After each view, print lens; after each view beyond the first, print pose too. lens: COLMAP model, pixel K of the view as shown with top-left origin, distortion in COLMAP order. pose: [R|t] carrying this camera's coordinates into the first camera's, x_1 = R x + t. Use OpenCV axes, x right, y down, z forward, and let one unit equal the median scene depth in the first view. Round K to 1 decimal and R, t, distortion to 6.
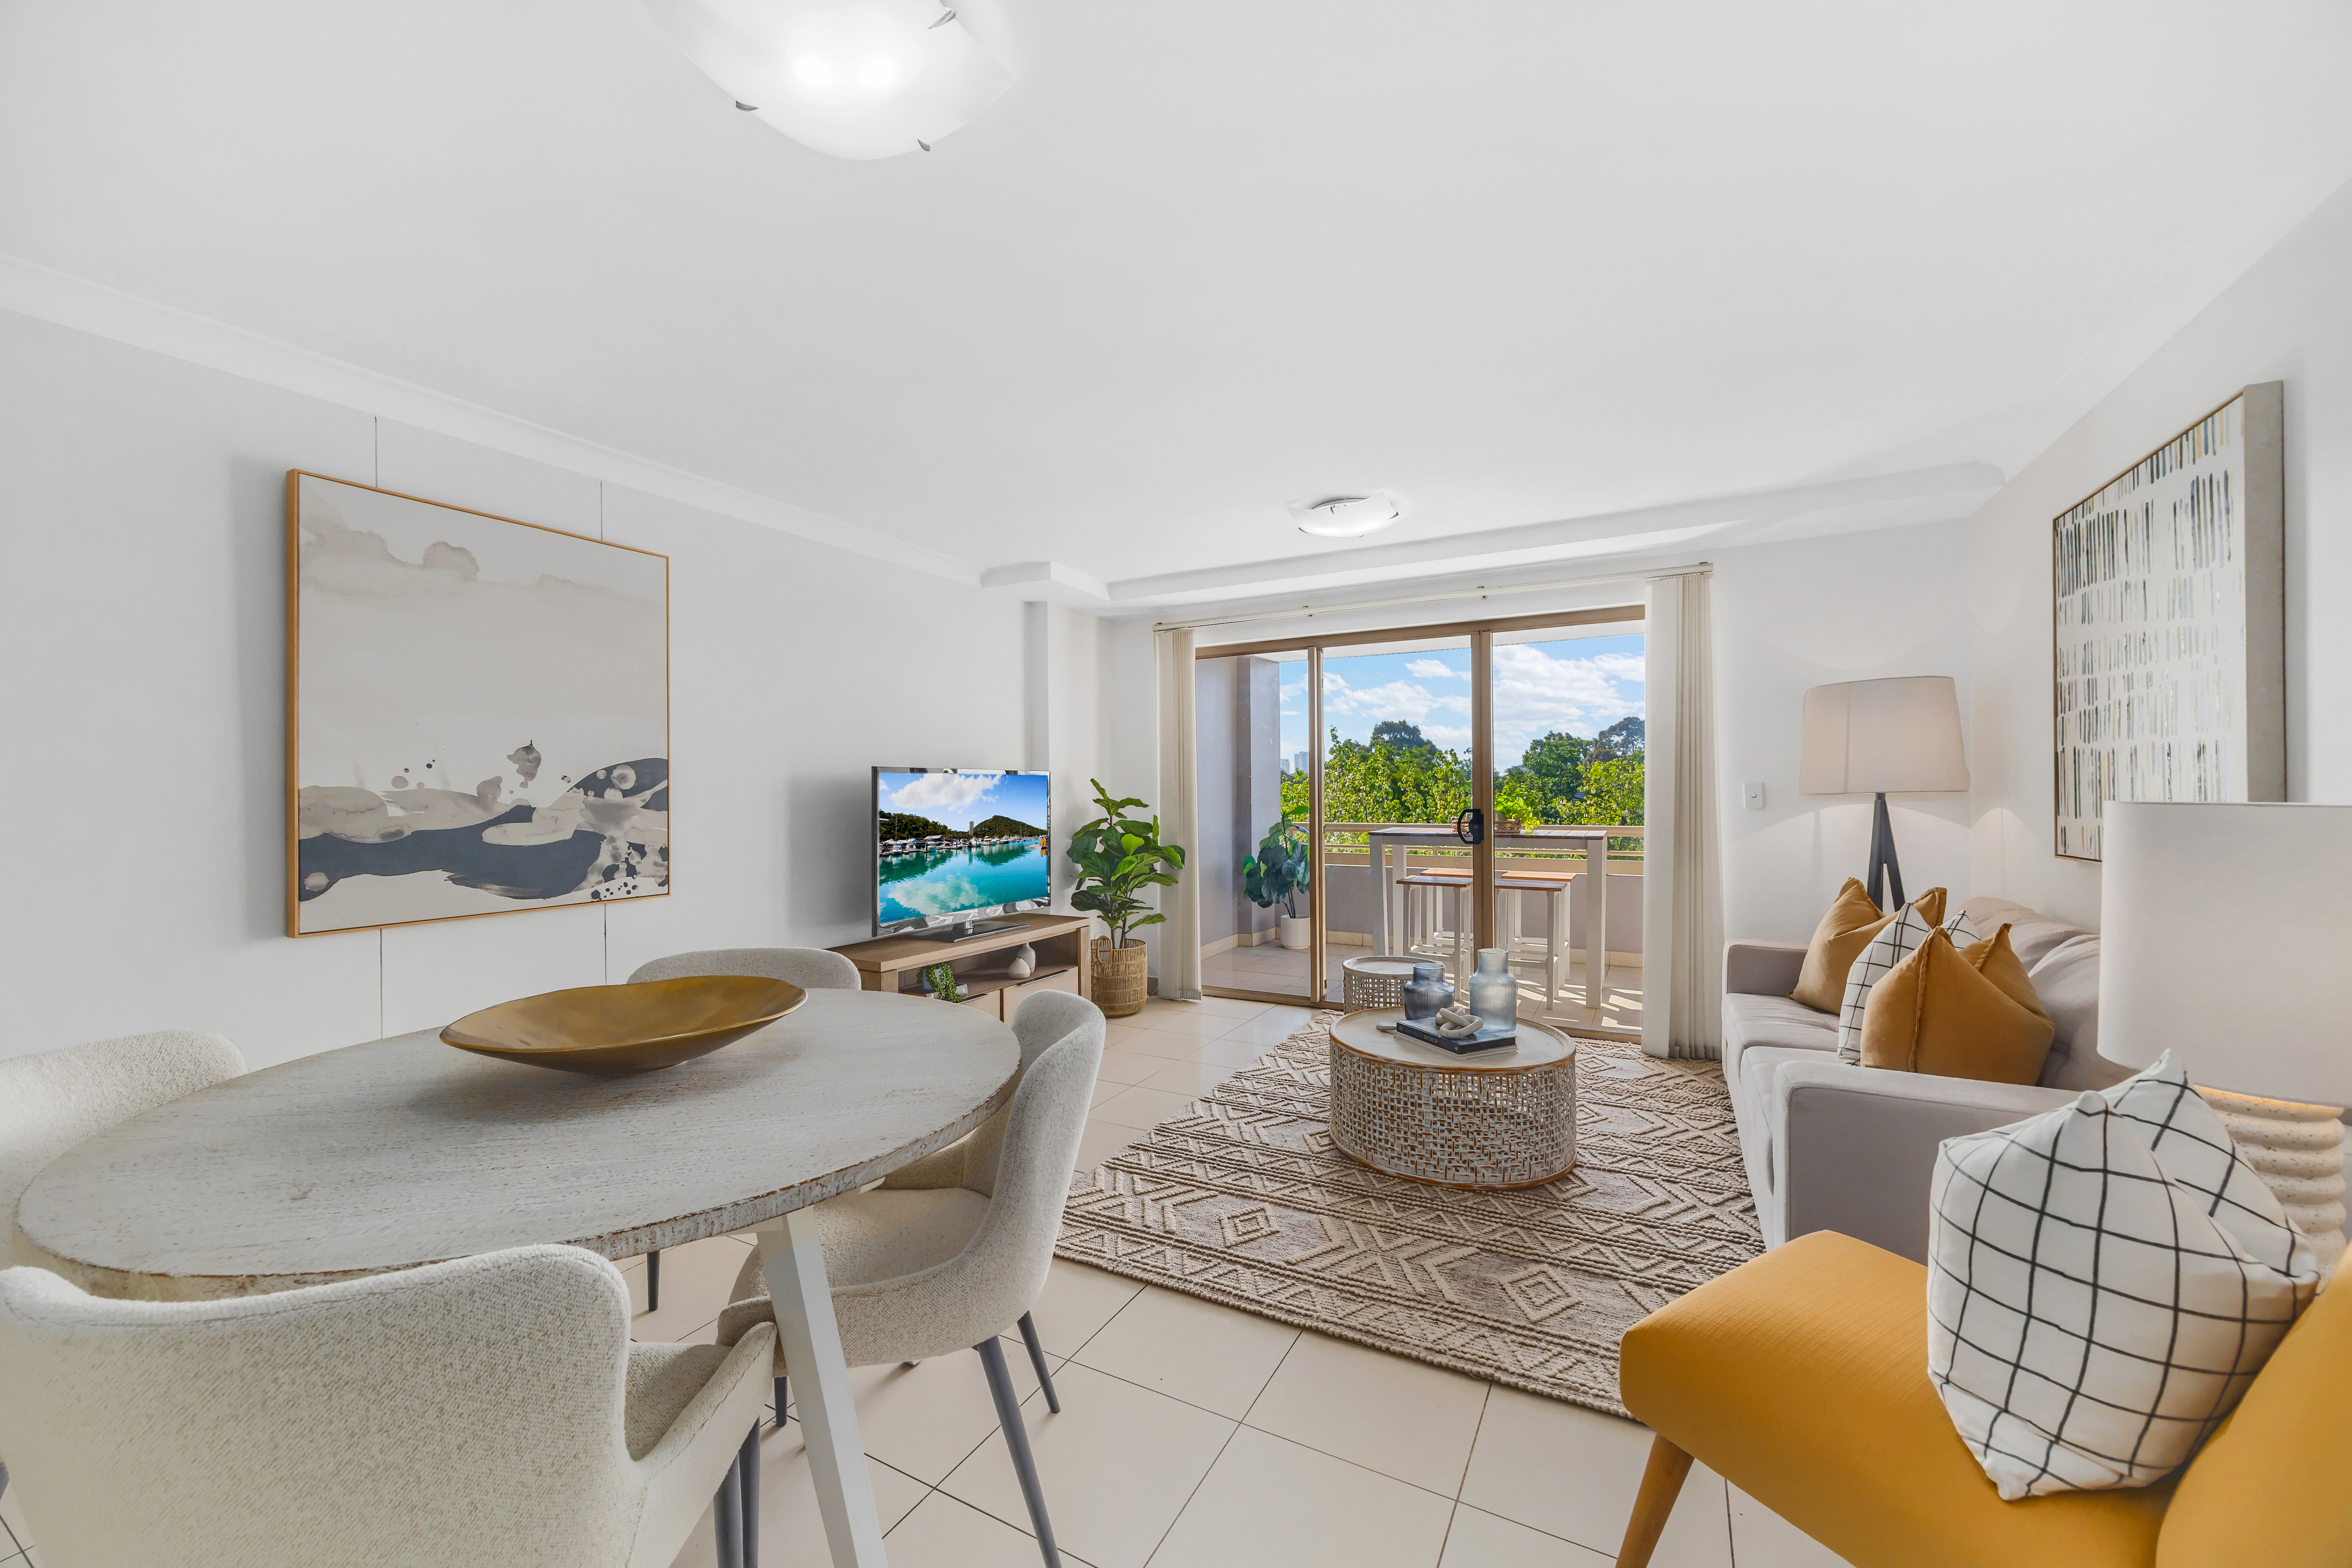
lens RADIAL K [[903.1, 0, 1160.7], [0, 903.1, 788.5], [0, 0, 1]] dist [-0.001724, 0.000085]
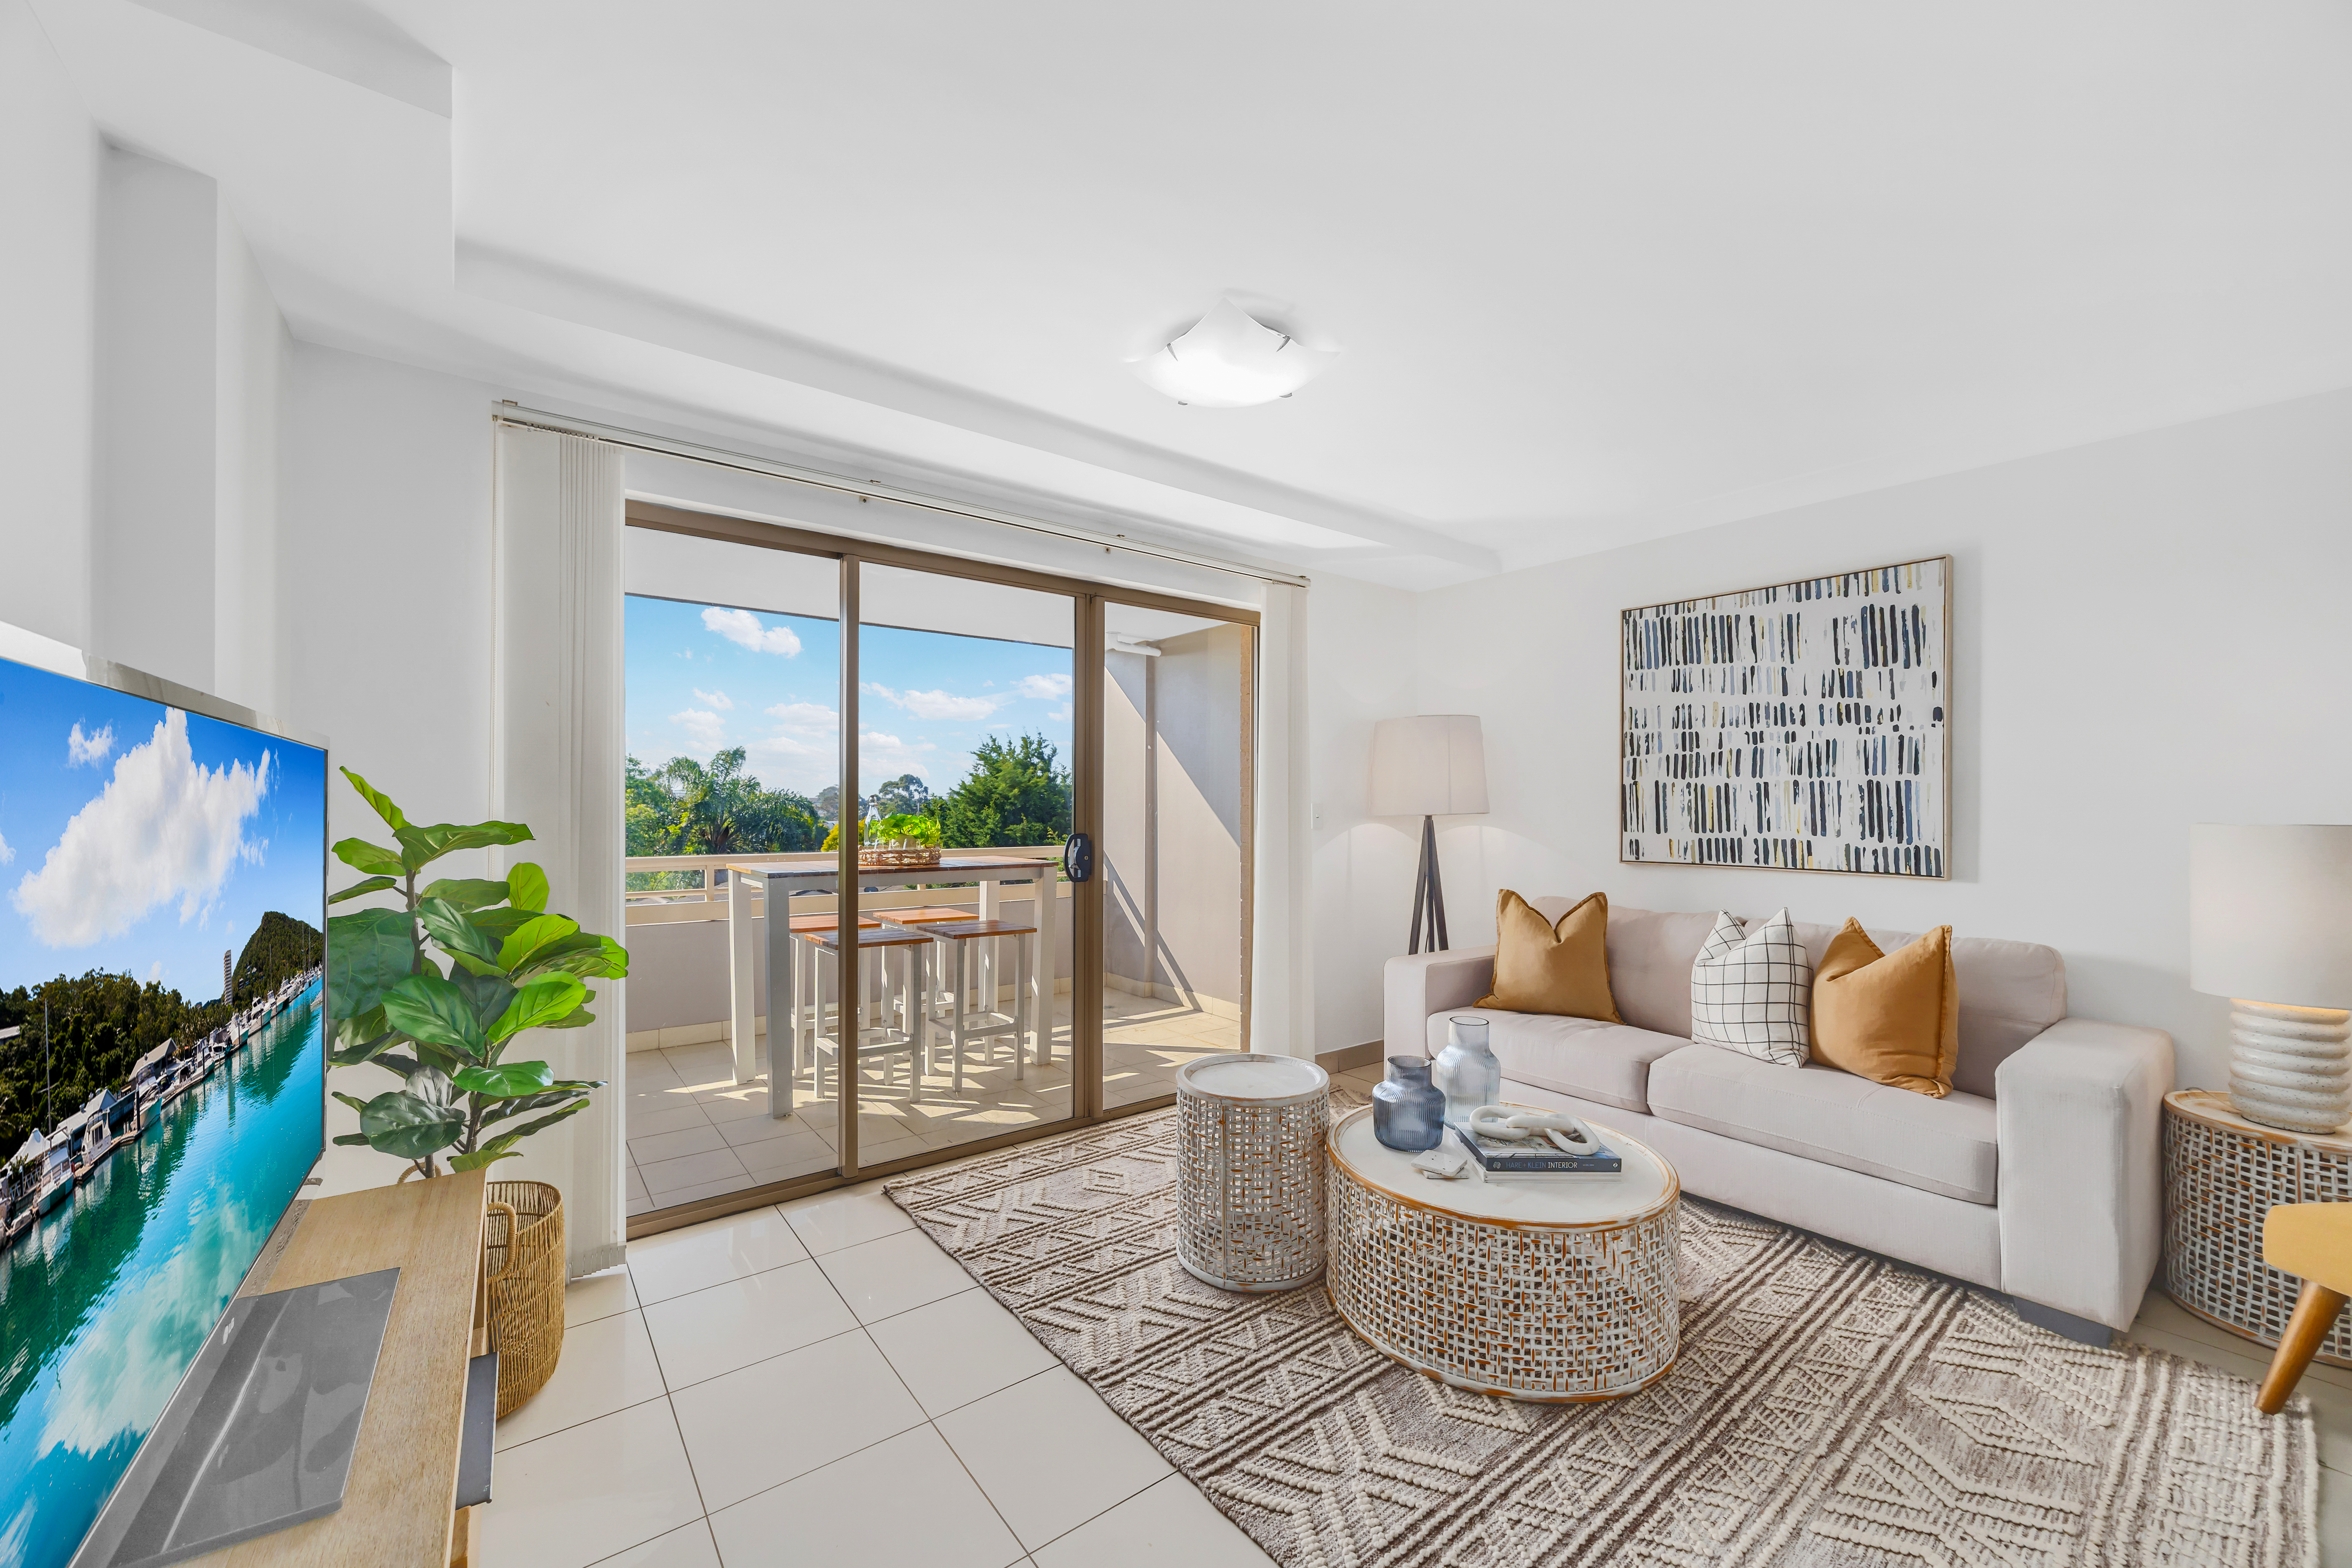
lens RADIAL K [[903.1, 0, 1178.5], [0, 903.1, 806.9], [0, 0, 1]] dist [-0.001724, 0.000085]
pose [[0.390767, 0.000686, 0.920489, -0.345560], [-0.006521, 0.999977, 0.002023, -0.002855], [-0.920466, -0.006793, 0.390763, 0.740503]]
